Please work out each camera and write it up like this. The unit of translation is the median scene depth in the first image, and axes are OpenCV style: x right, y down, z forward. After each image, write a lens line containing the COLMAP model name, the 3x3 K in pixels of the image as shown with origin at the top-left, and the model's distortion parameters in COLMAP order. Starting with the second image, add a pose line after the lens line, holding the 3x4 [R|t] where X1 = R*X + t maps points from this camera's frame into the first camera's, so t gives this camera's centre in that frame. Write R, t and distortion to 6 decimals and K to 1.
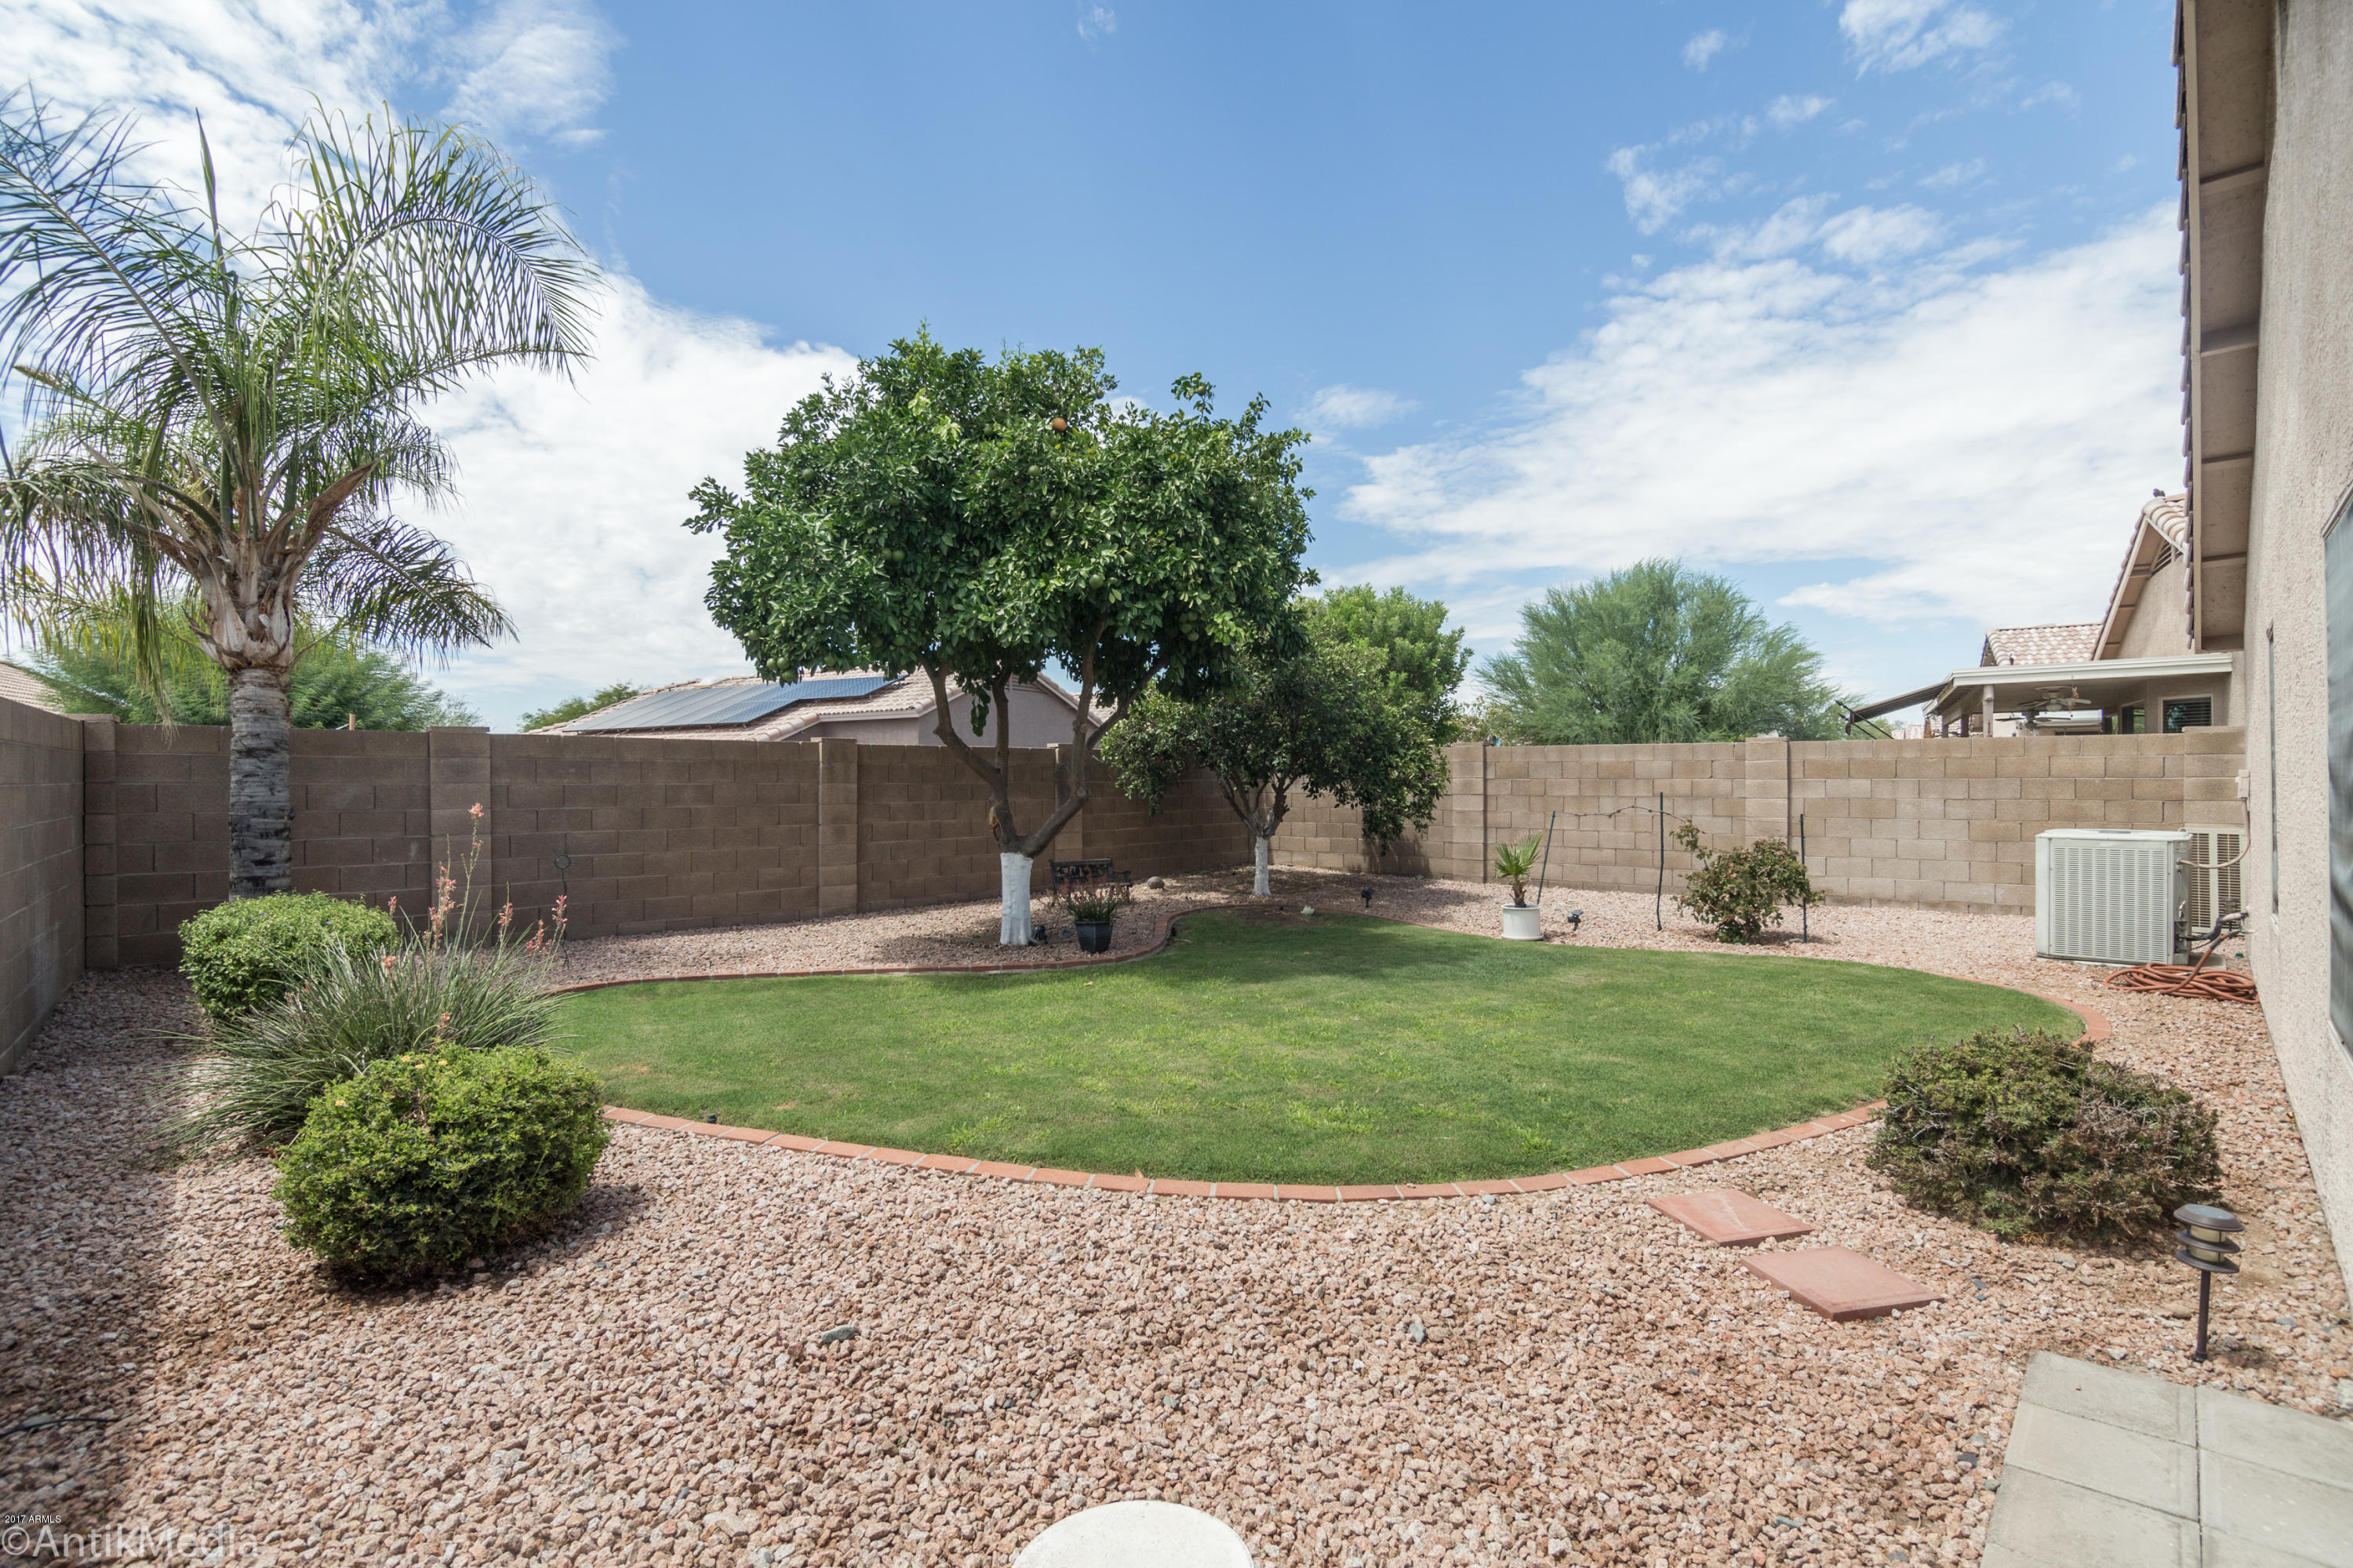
lens RADIAL K [[1099.5, 0, 1180.3], [0, 1099.5, 779.8], [0, 0, 1]] dist [-0.009652, -0.005859]
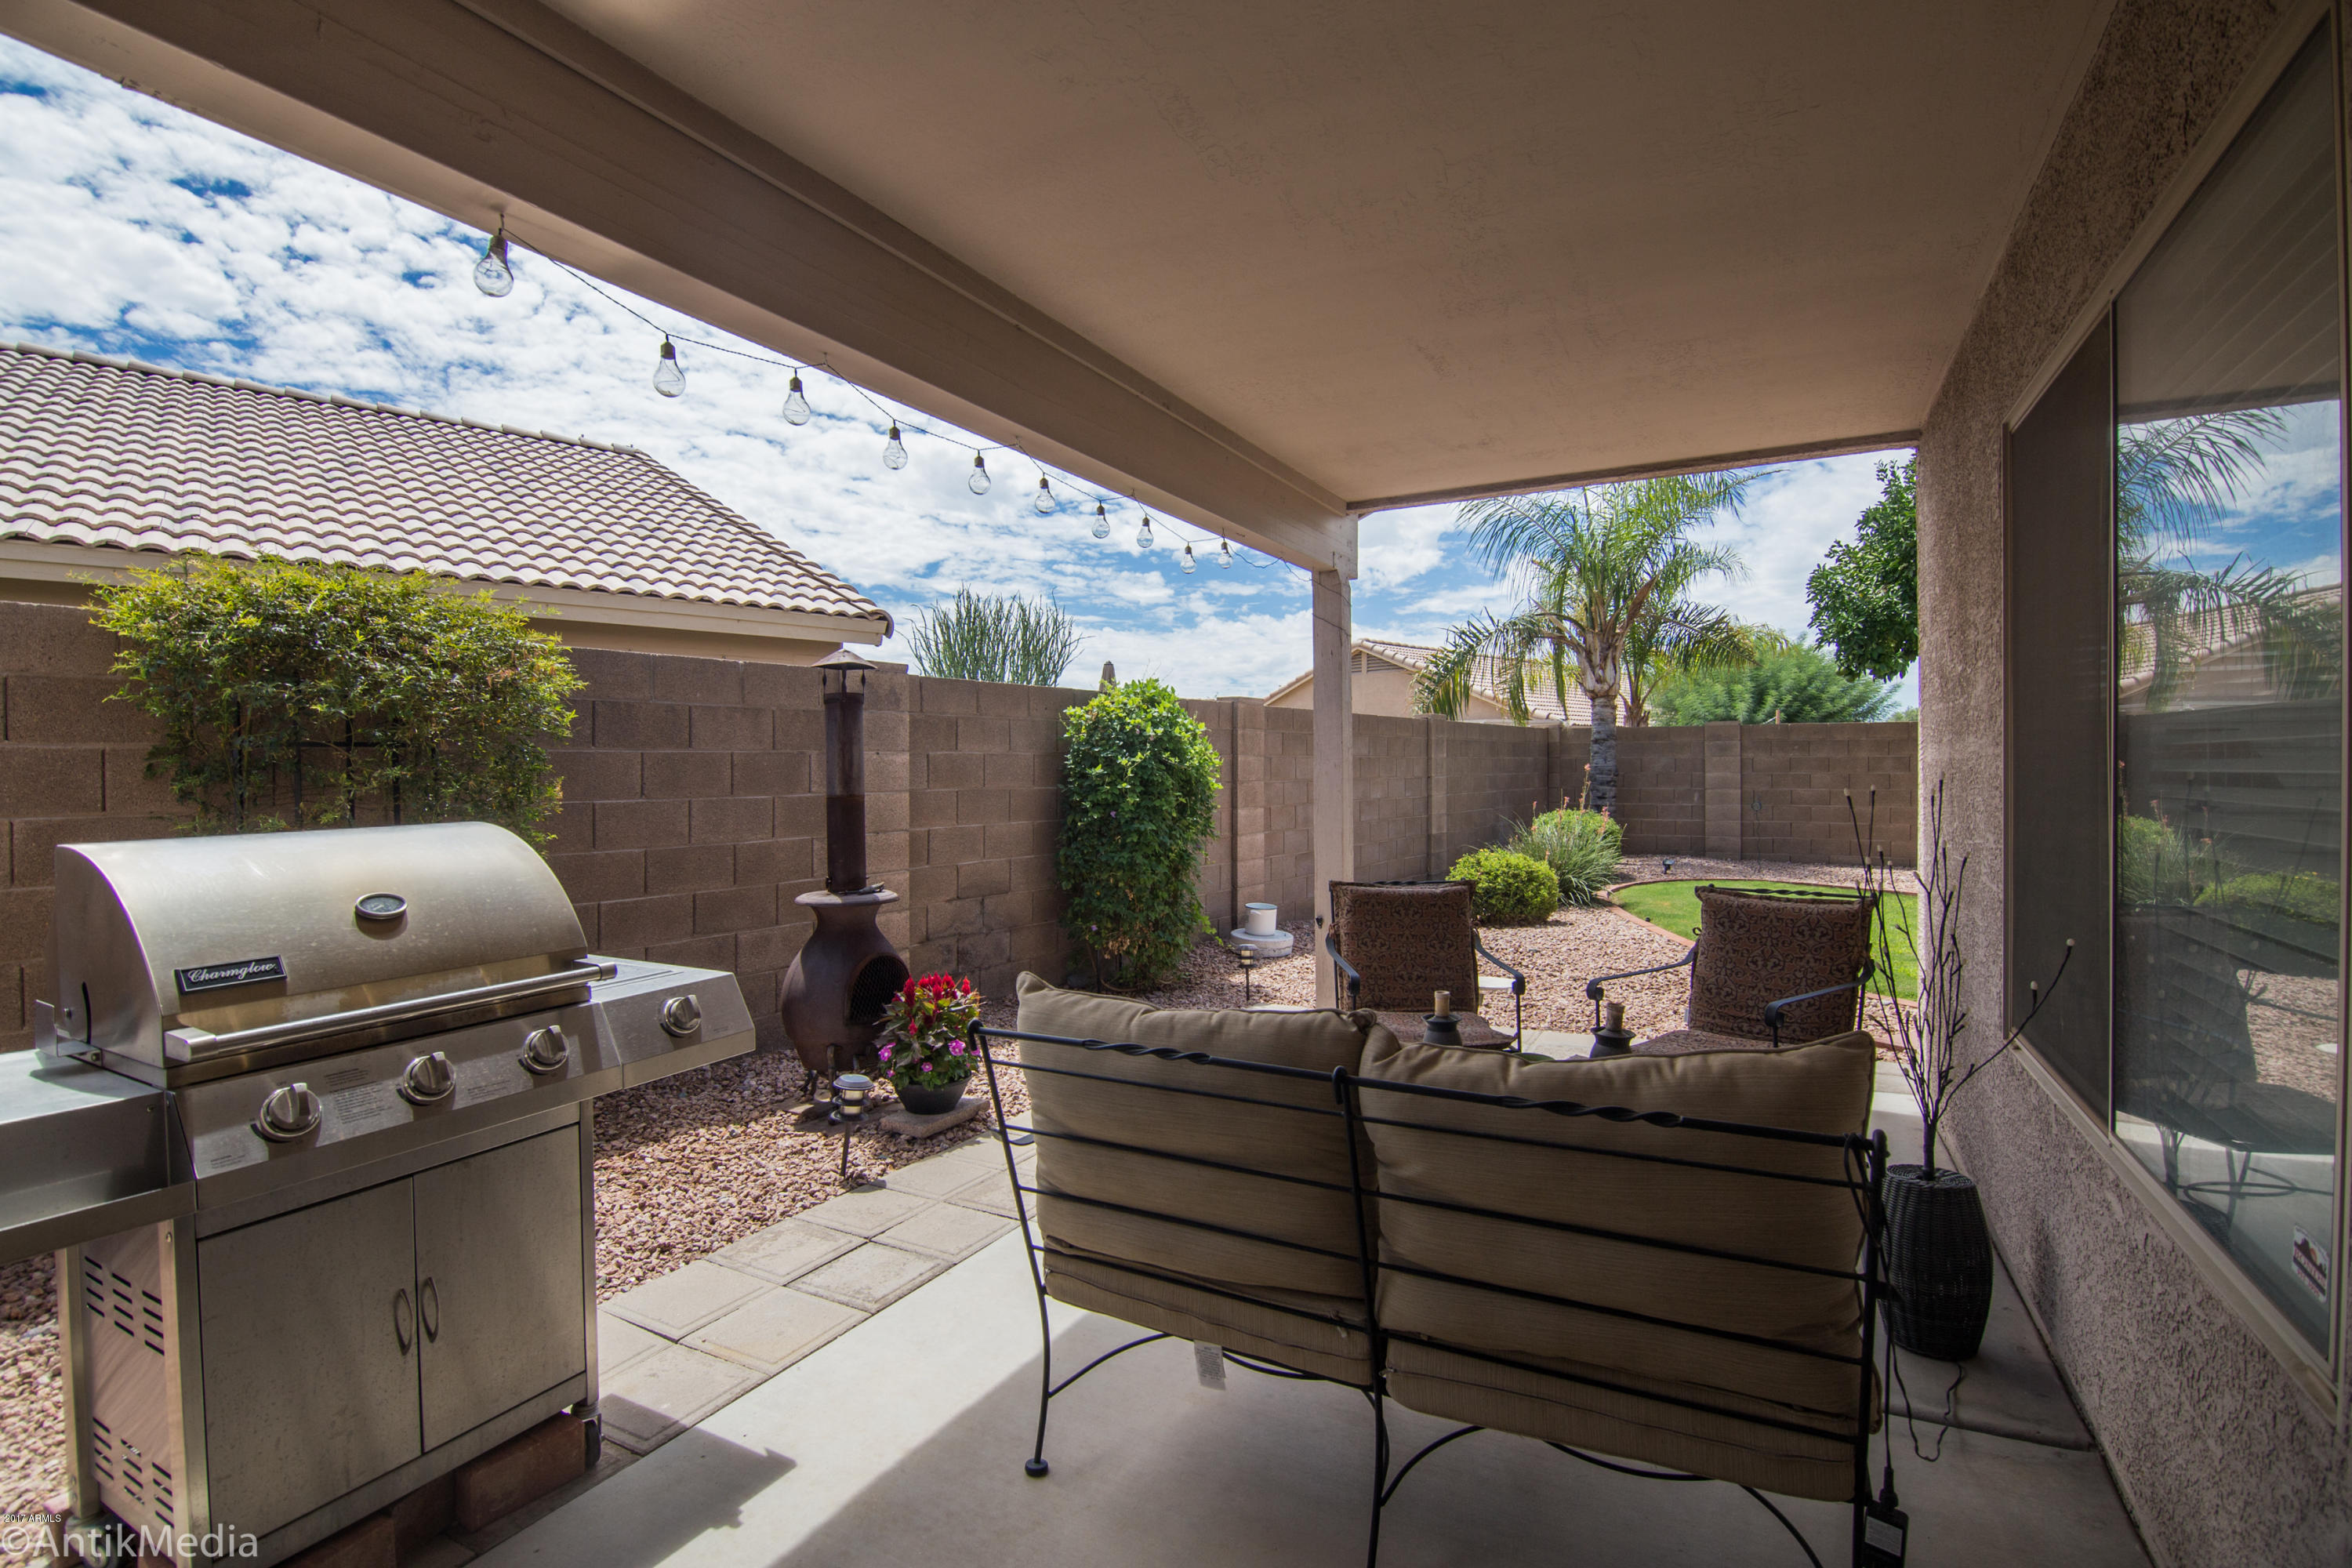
lens RADIAL K [[1099.0, 0, 1184.6], [0, 1099.0, 773.7], [0, 0, 1]] dist [-0.009652, -0.005859]
pose [[0.269446, 0.003500, -0.963009, 0.790123], [0.008779, 0.999943, 0.006091, 0.012277], [0.962975, -0.010096, 0.269400, -0.224995]]
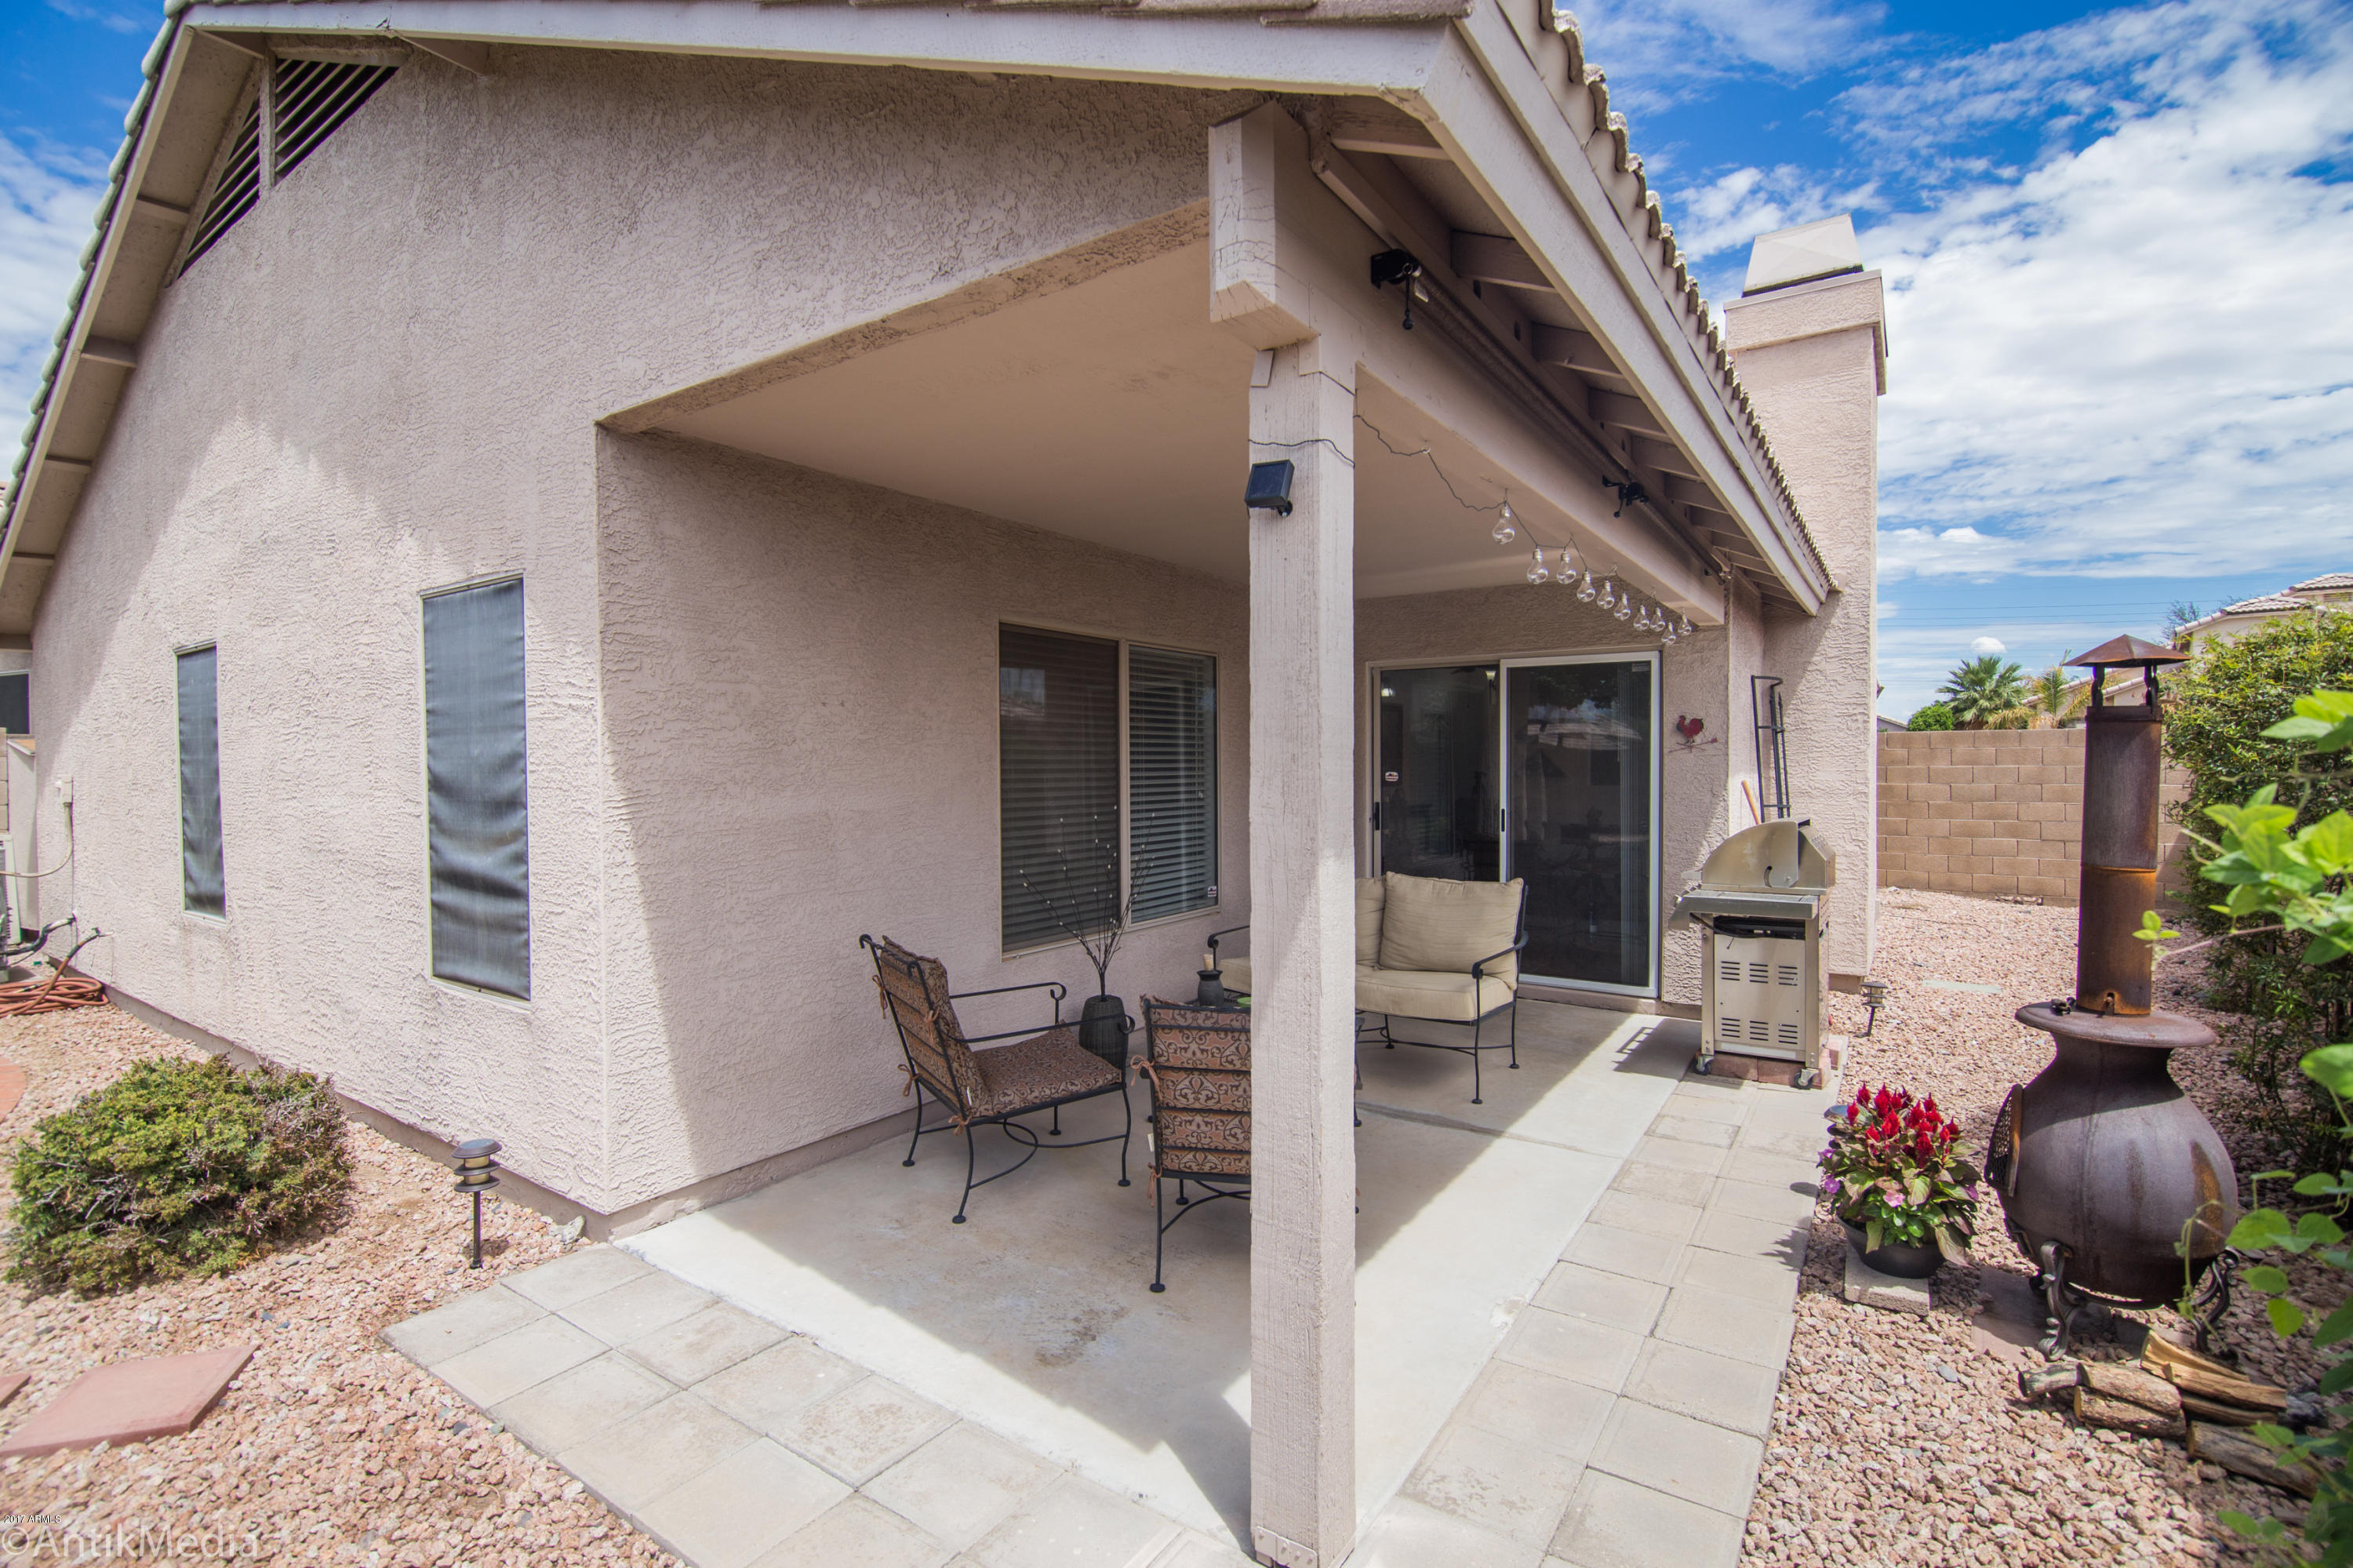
lens RADIAL K [[1099.5, 0, 1142.1], [0, 1099.5, 793.8], [0, 0, 1]] dist [-0.009652, -0.005859]
pose [[-0.136522, -0.023502, 0.990358, -0.135022], [0.007385, 0.999667, 0.024741, -0.009414], [-0.990610, 0.010691, -0.136303, 0.145833]]
